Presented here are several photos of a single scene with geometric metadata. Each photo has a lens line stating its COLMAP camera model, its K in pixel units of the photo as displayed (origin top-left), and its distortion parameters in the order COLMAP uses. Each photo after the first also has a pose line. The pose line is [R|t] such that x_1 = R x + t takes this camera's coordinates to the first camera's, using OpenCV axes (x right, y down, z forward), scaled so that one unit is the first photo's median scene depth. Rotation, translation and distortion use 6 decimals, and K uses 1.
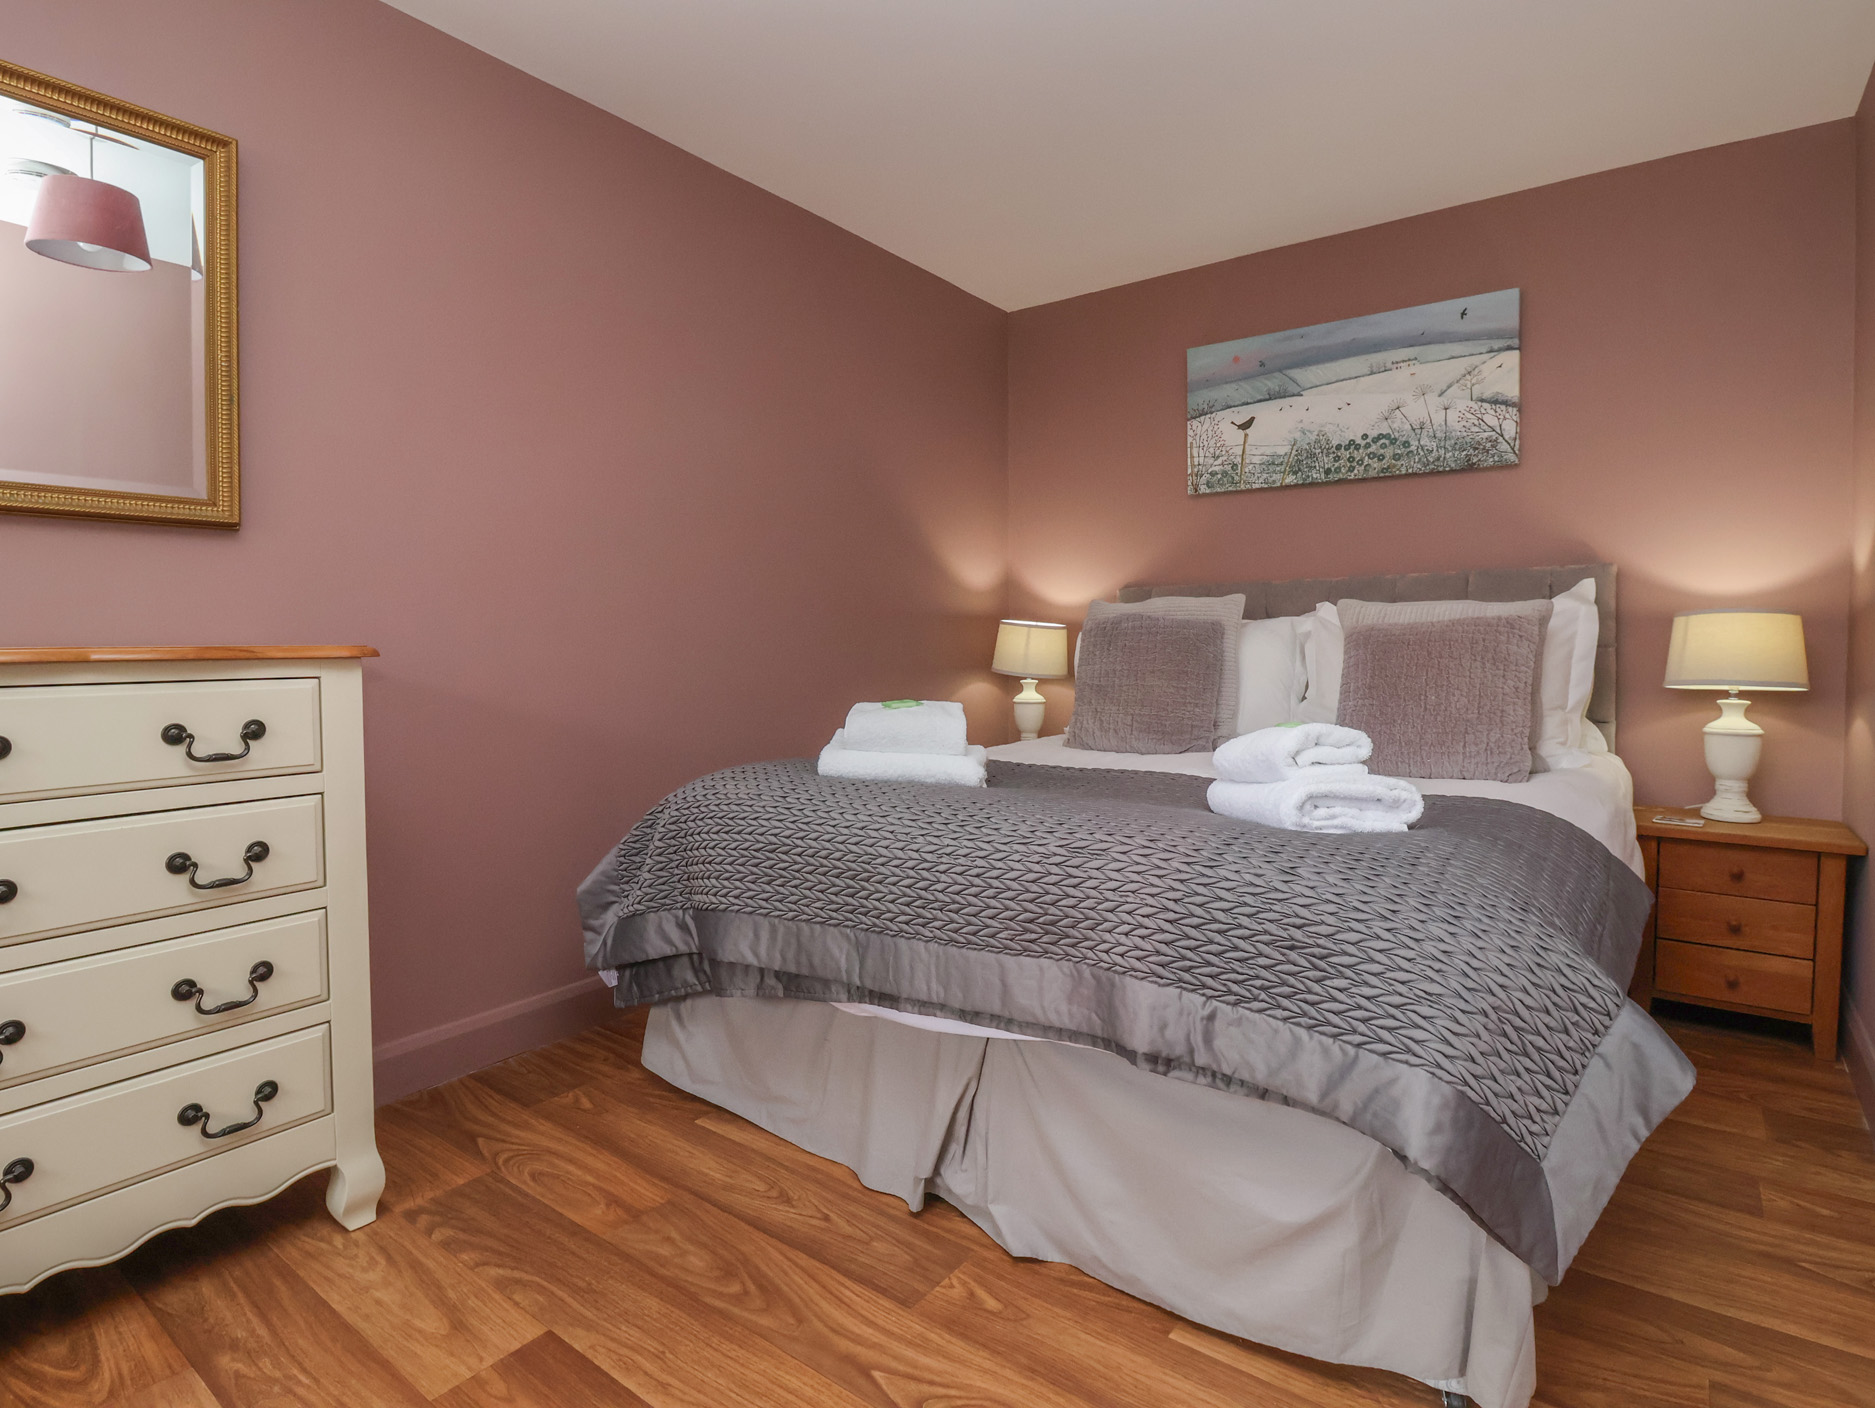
lens RADIAL K [[985.2, 0, 944.6], [0, 985.2, 675.0], [0, 0, 1]] dist [0.004341, -0.016539]
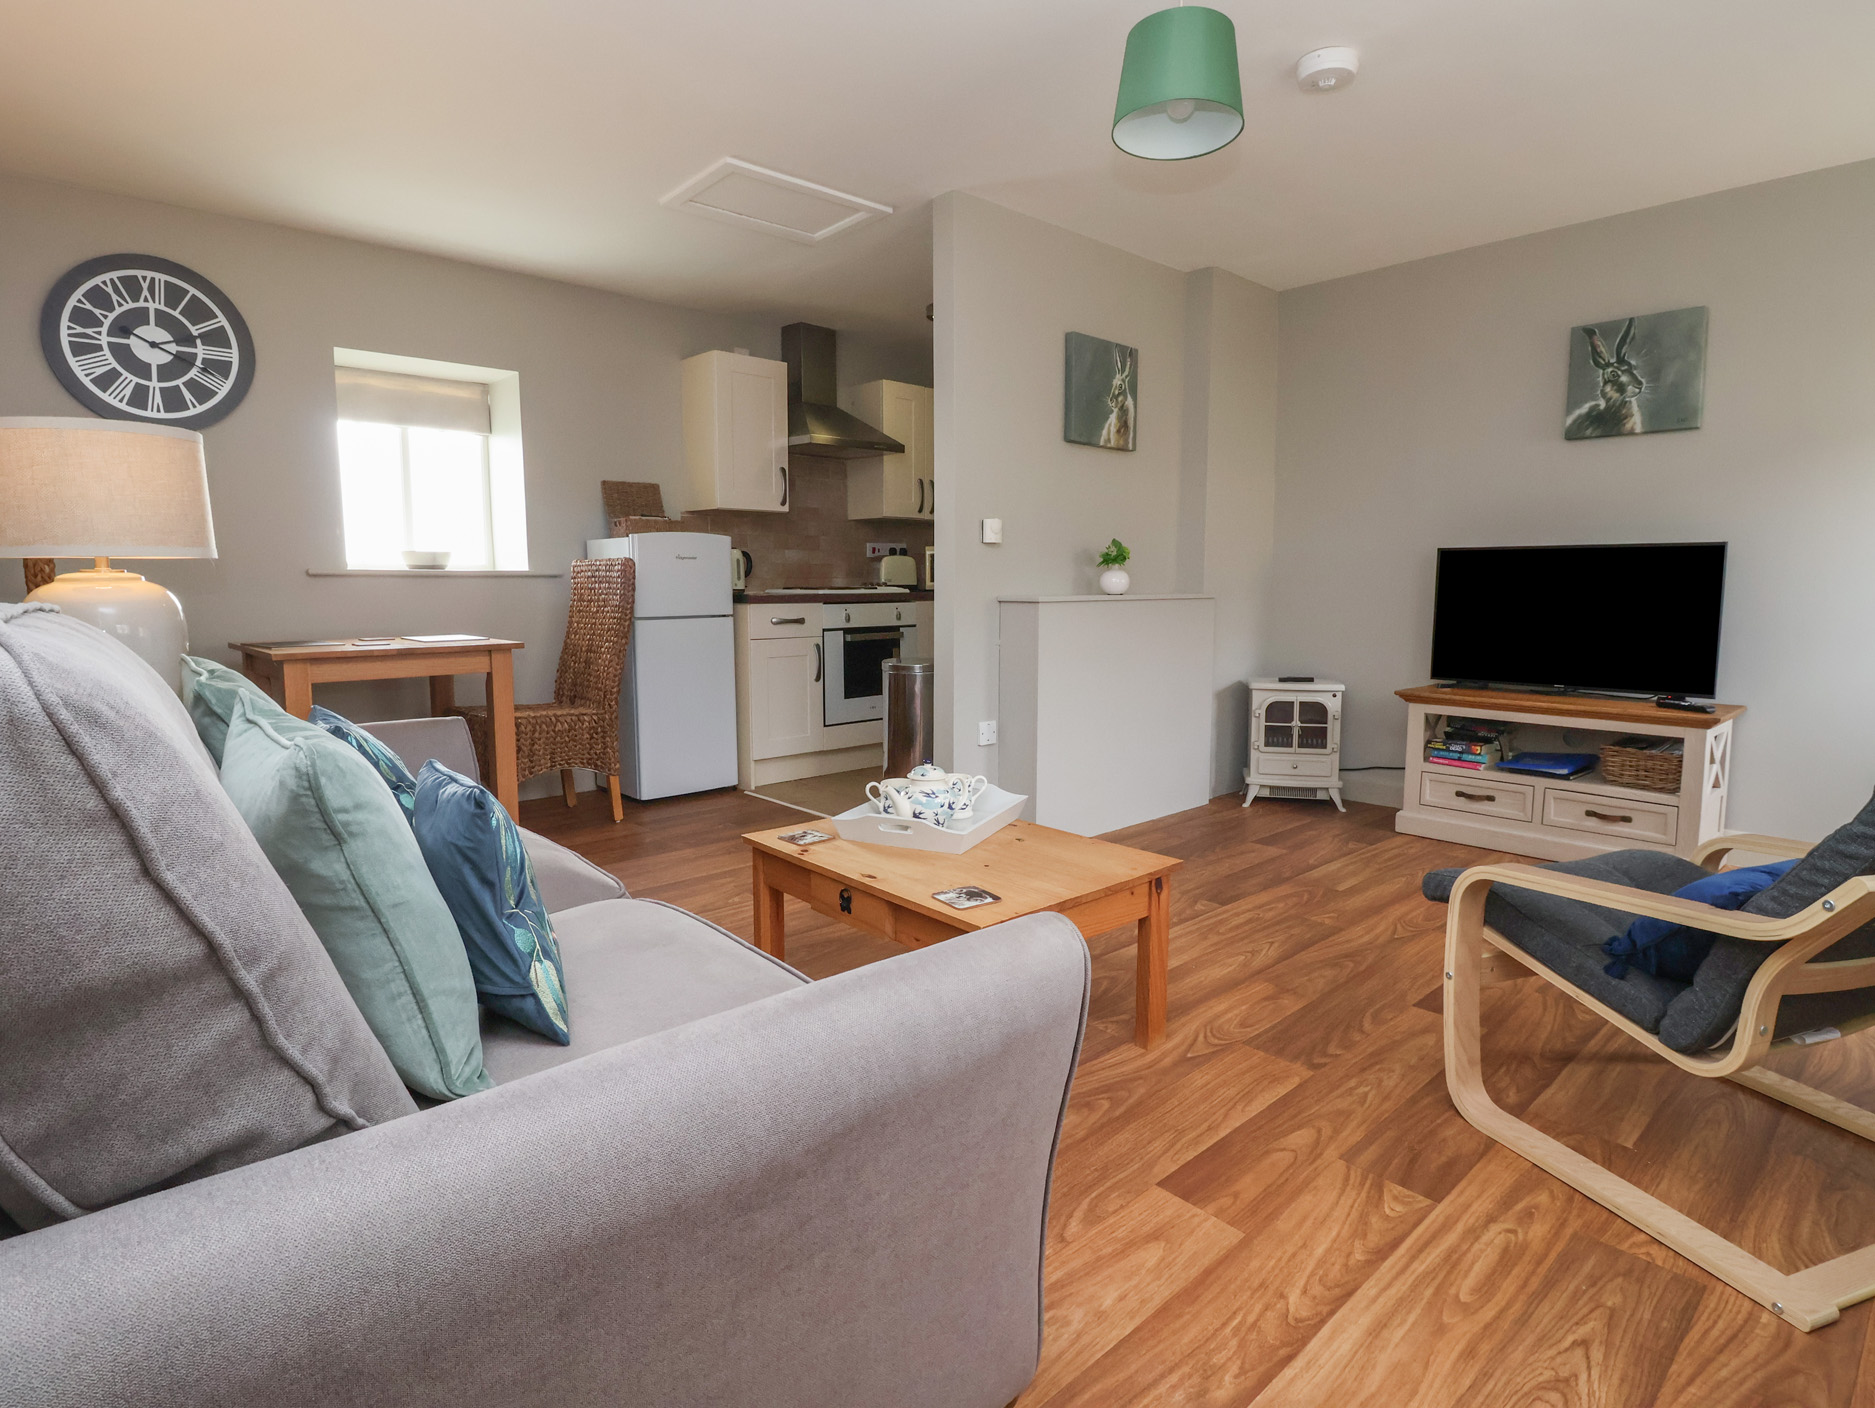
lens RADIAL K [[919.2, 0, 937.5], [0, 919.2, 704.0], [0, 0, 1]] dist [-0.015179, -0.001159]
pose [[0.207696, -0.127061, 0.969906, -1.629162], [0.033190, 0.991872, 0.122831, -0.106158], [-0.977630, 0.006680, 0.210225, 1.102872]]
